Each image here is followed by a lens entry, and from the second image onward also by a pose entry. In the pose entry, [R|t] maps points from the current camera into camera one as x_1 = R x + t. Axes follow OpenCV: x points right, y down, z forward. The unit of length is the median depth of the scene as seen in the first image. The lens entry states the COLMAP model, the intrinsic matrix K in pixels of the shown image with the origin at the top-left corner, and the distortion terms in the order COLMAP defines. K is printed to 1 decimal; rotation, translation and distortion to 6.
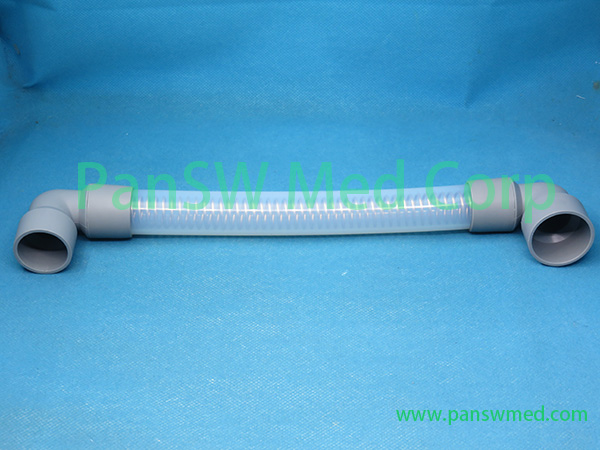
lens RADIAL K [[938.4, 0, 299.8], [0, 938.4, 221.6], [0, 0, 1]] dist [-0.023924, 0.000000]
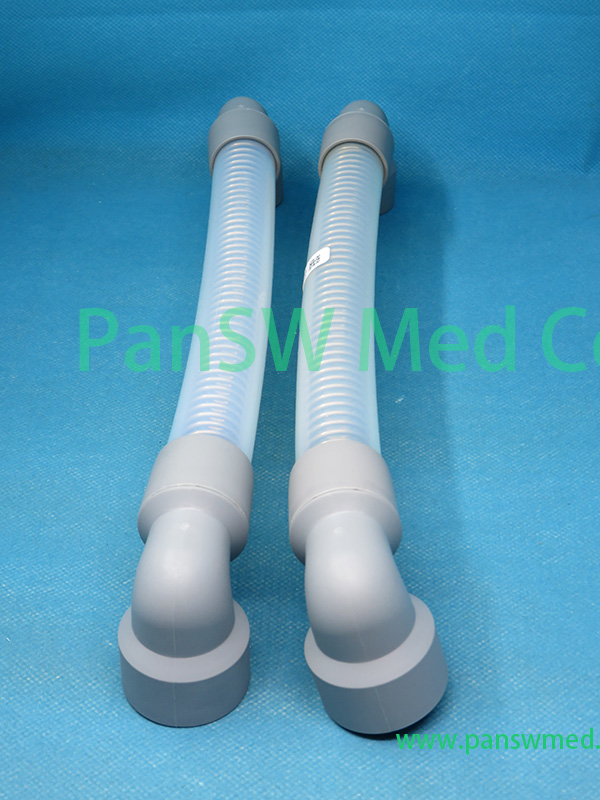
lens RADIAL K [[1251.2, 0, 298.6], [0, 1251.2, 406.1], [0, 0, 1]] dist [-0.023924, 0.000000]
pose [[0.999235, 0.017326, -0.035049, 0.006115], [-0.016711, 0.999703, 0.017753, 0.036976], [0.035346, -0.017154, 0.999228, 0.094955]]
